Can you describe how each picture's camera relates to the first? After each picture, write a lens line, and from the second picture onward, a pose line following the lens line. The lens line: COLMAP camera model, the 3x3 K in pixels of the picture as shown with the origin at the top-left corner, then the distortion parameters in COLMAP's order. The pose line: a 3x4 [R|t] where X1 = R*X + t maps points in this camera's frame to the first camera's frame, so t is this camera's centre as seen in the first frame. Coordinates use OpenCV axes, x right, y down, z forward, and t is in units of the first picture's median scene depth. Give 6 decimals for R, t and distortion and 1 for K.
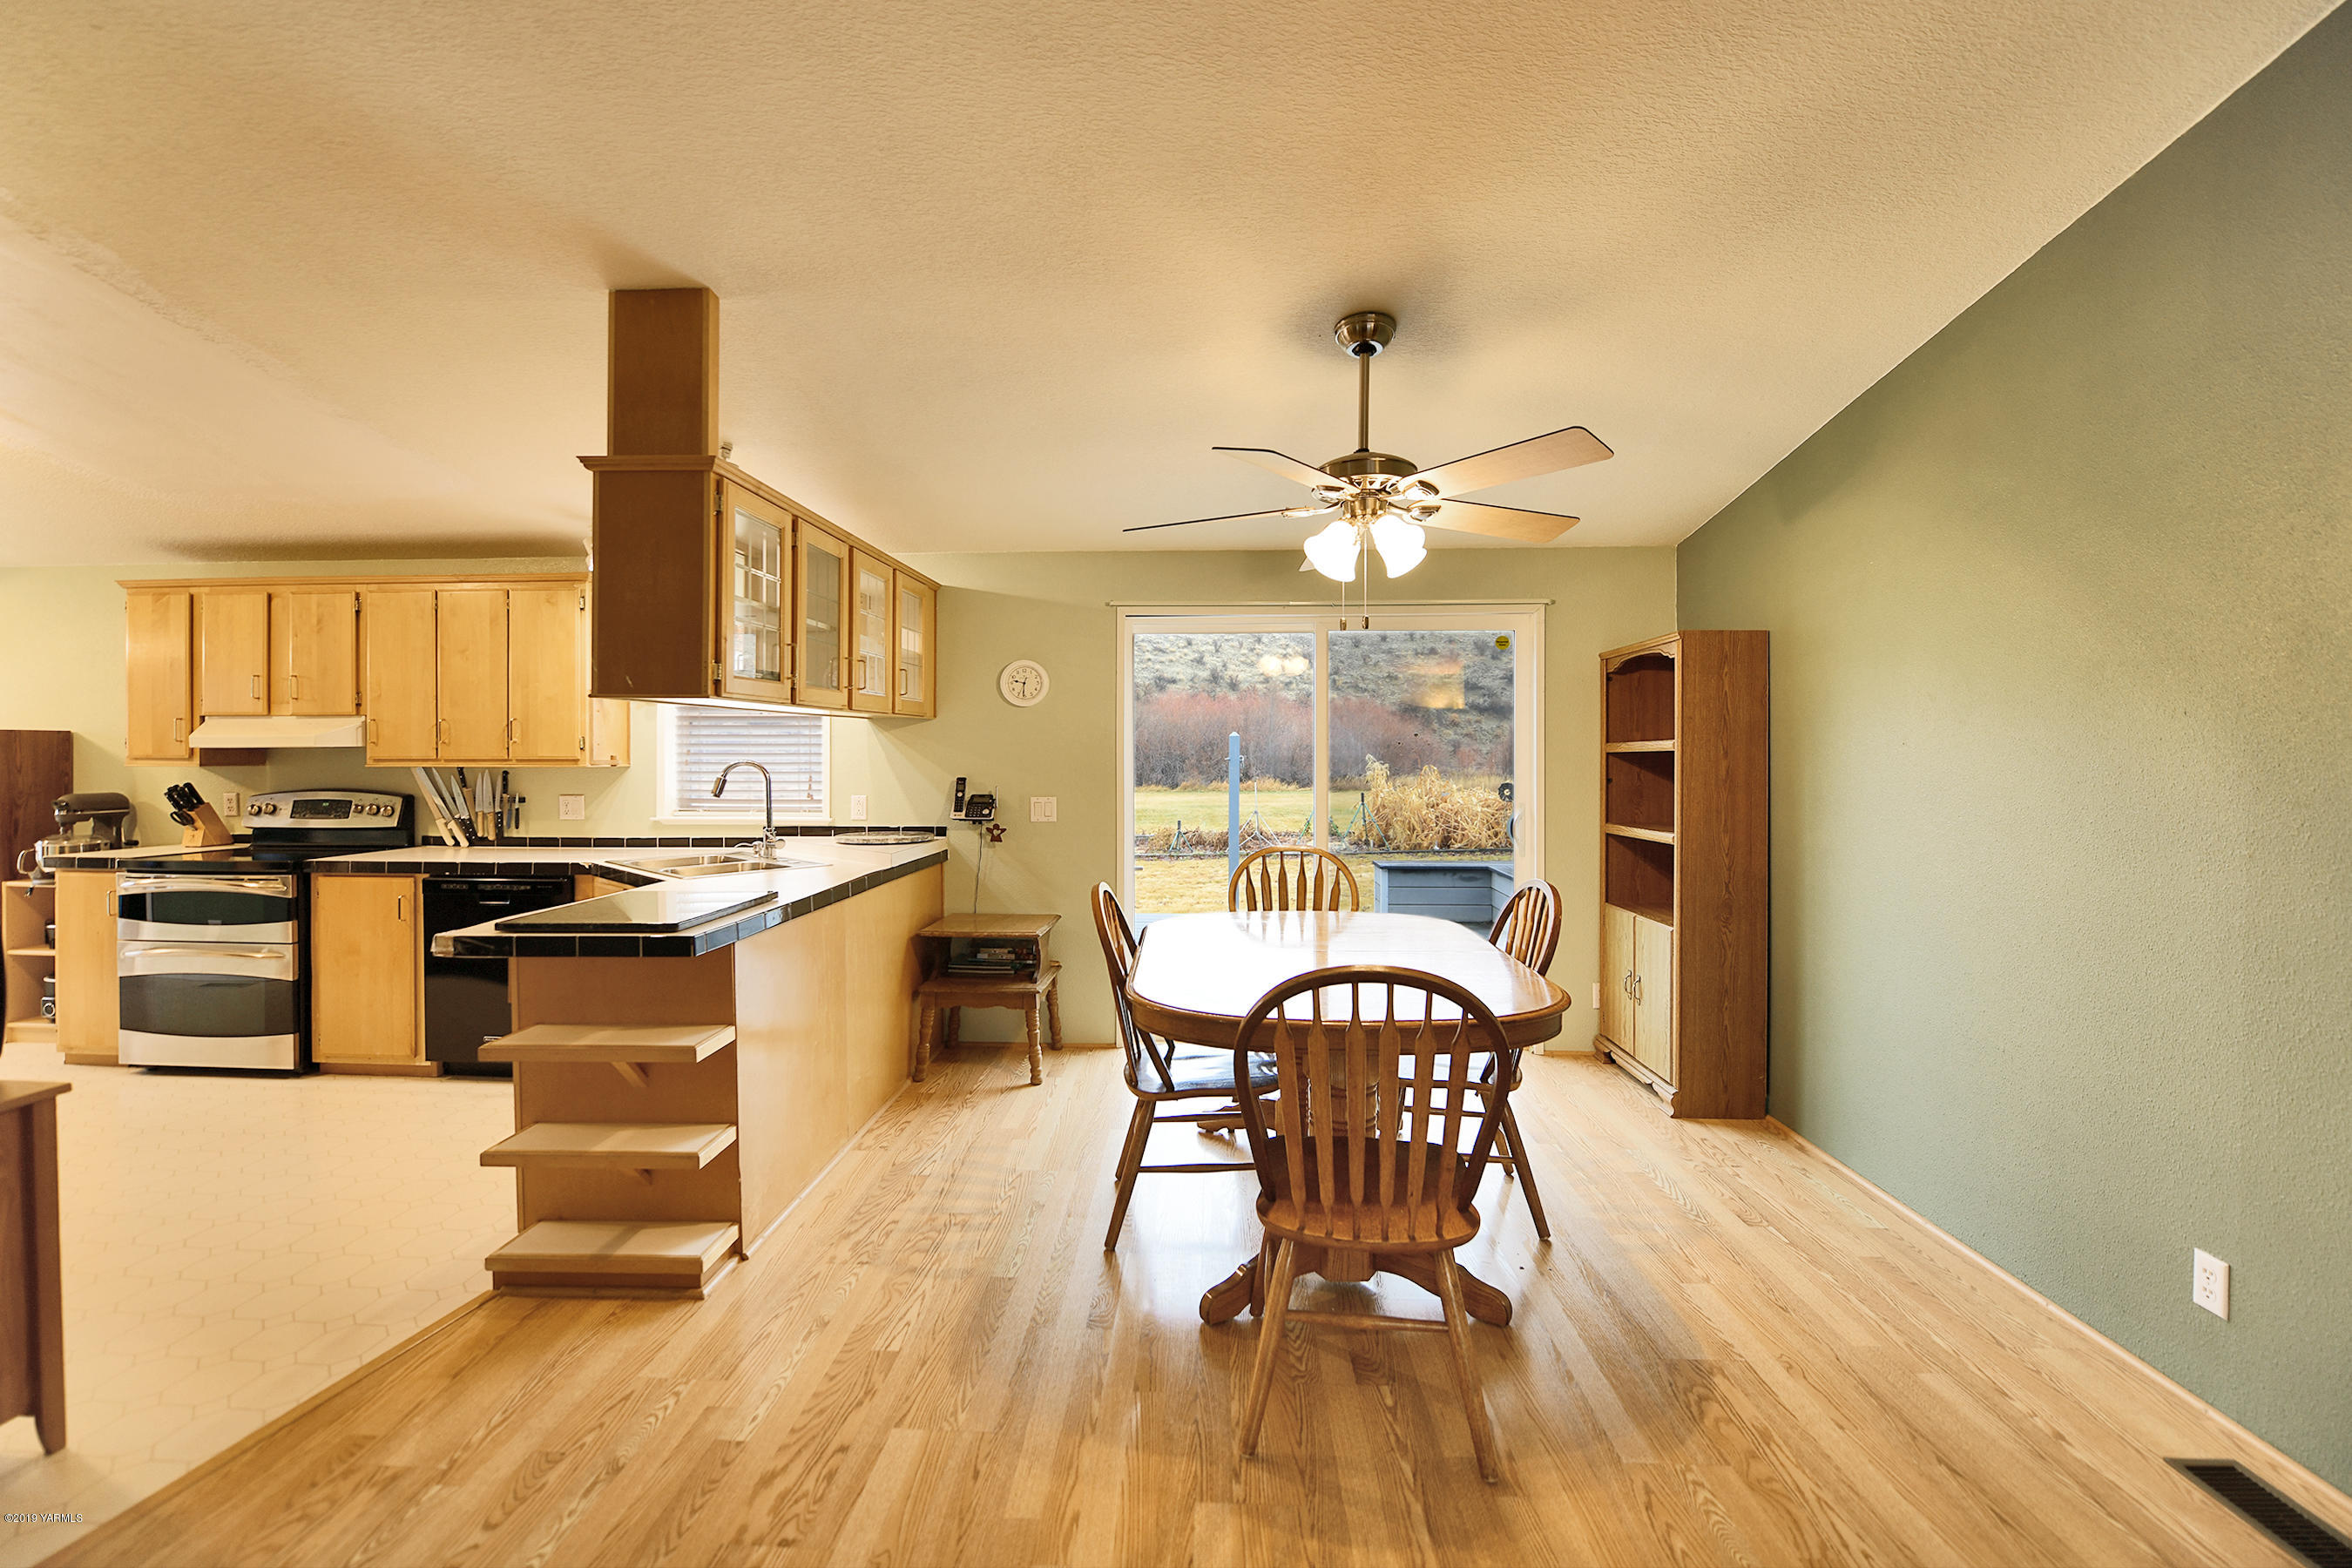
lens RADIAL K [[970.0, 0, 1232.9], [0, 970.0, 750.9], [0, 0, 1]] dist [-0.003151, -0.006542]
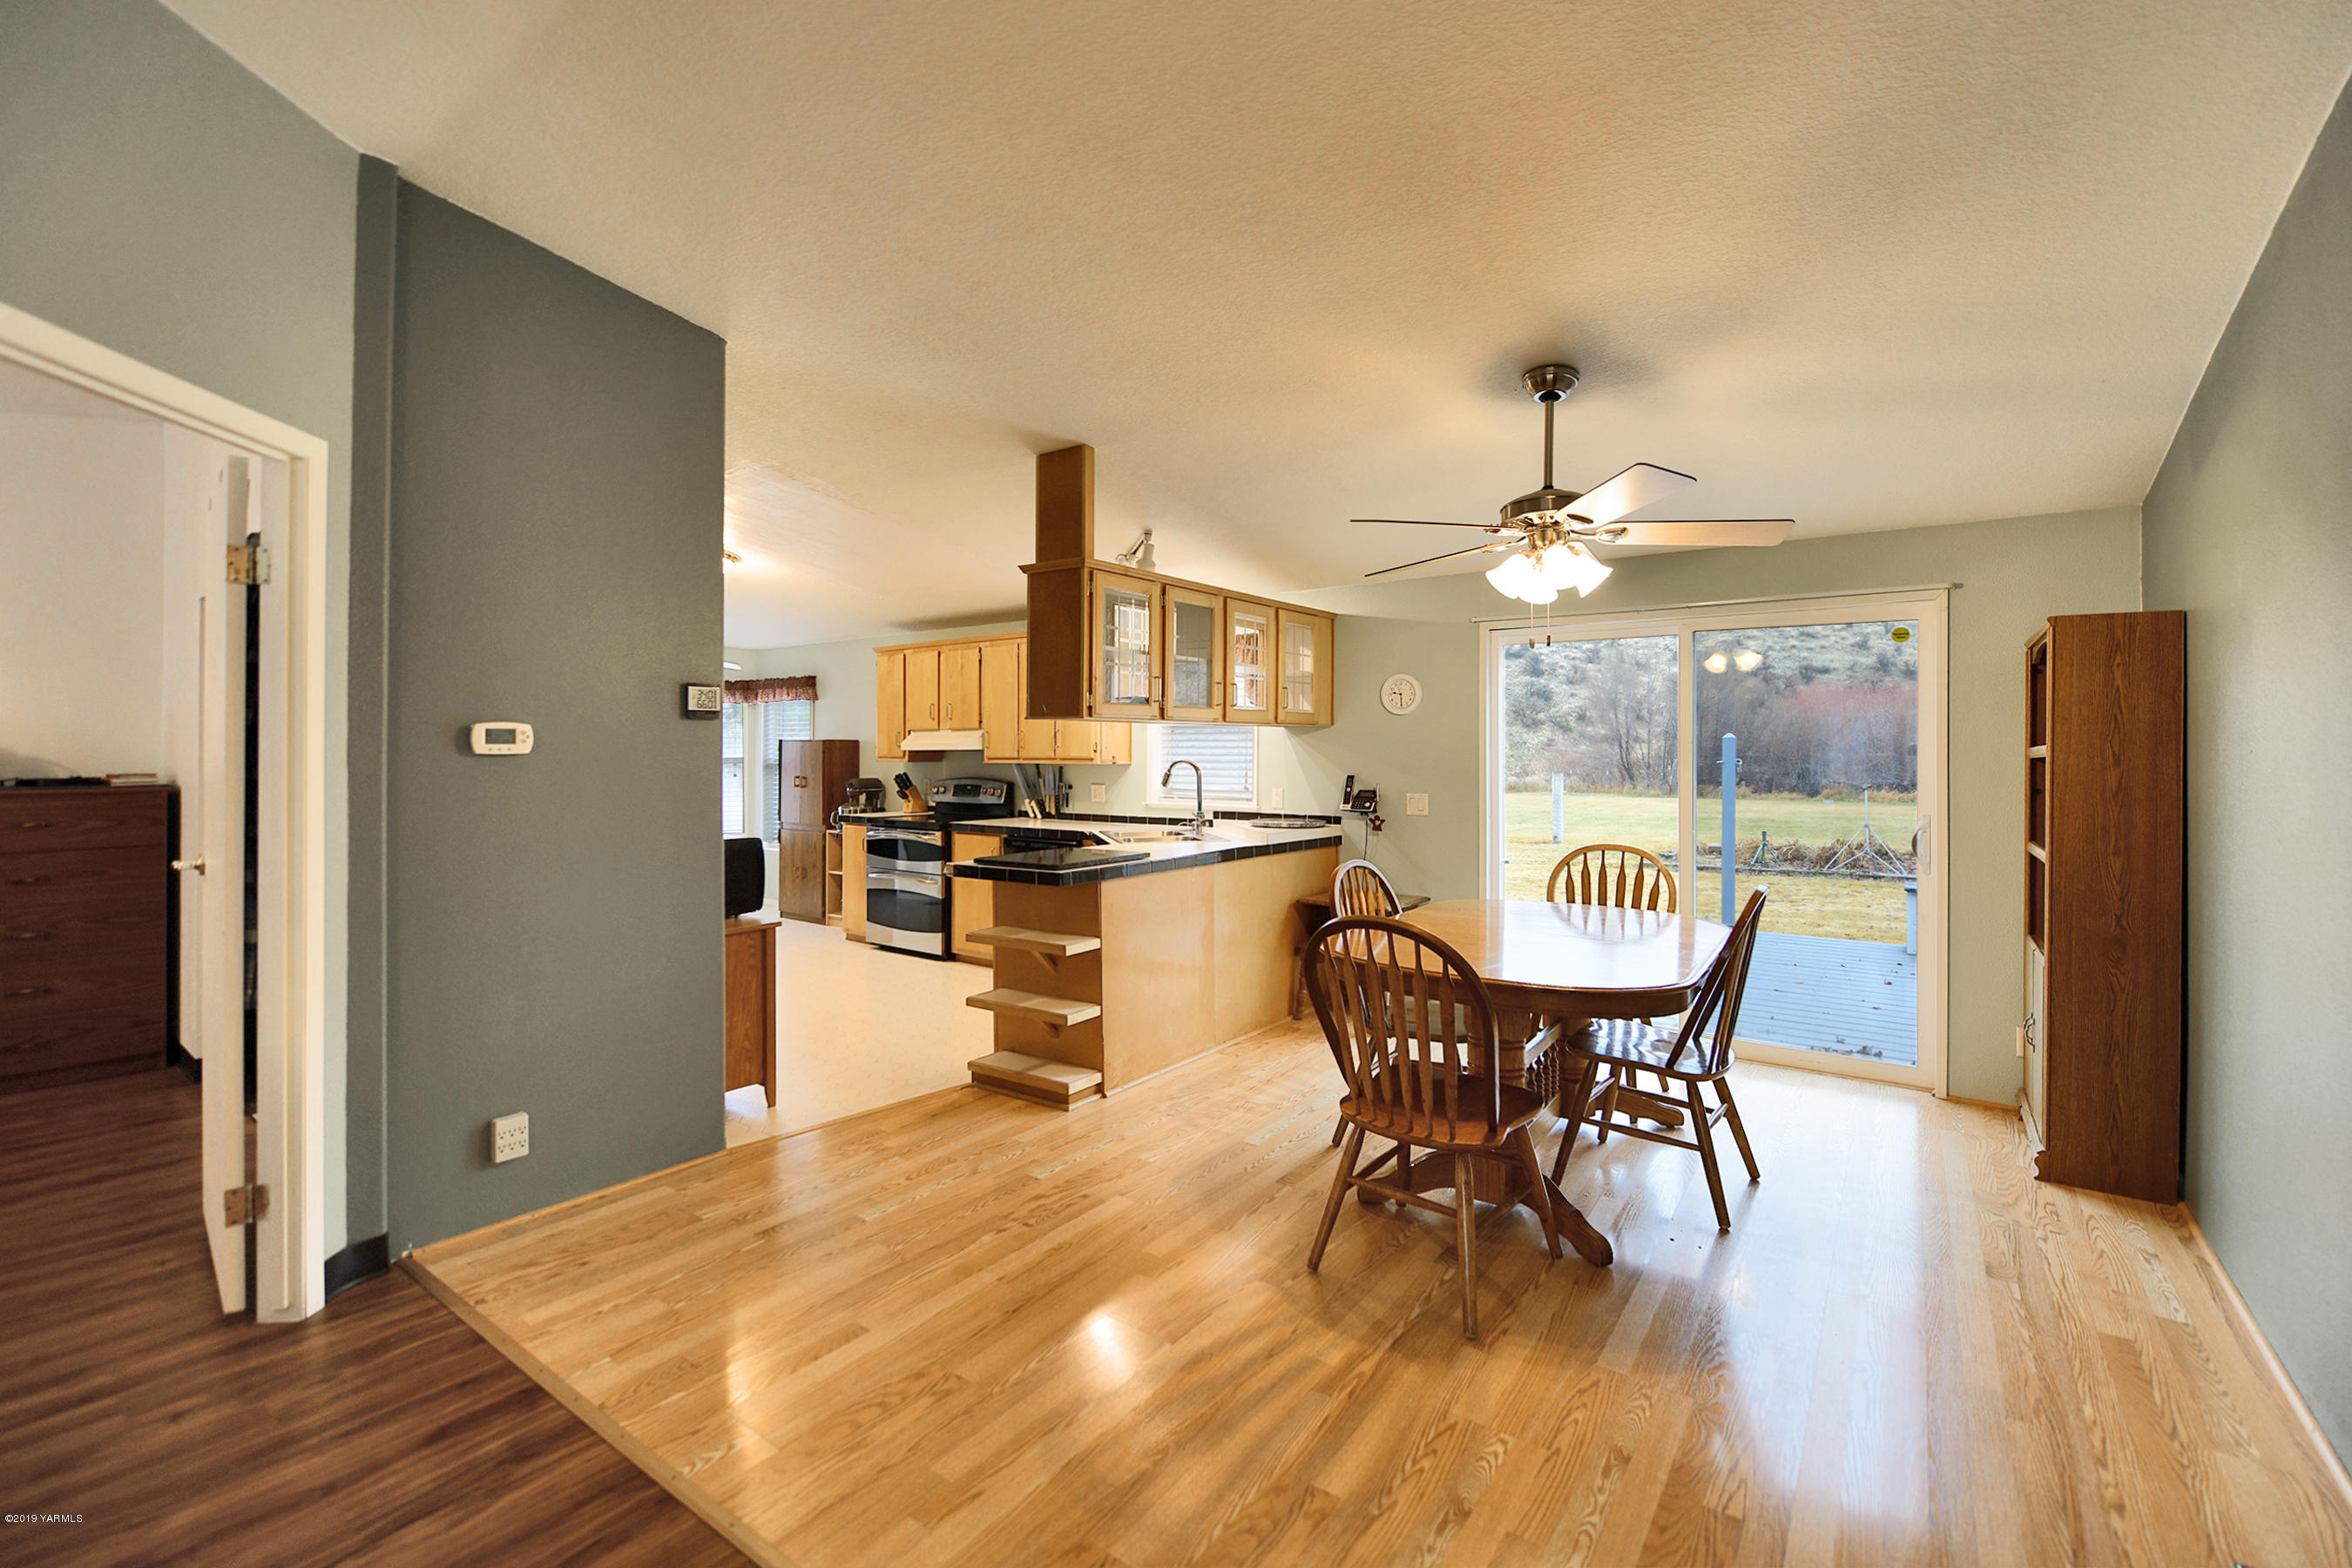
lens RADIAL K [[1023.4, 0, 1318.3], [0, 1023.4, 760.3], [0, 0, 1]] dist [0.001355, -0.007732]
pose [[0.861039, 0.006767, -0.508494, 0.368647], [-0.003702, 0.999968, 0.007039, -0.000735], [0.508525, -0.004179, 0.861037, -0.116027]]
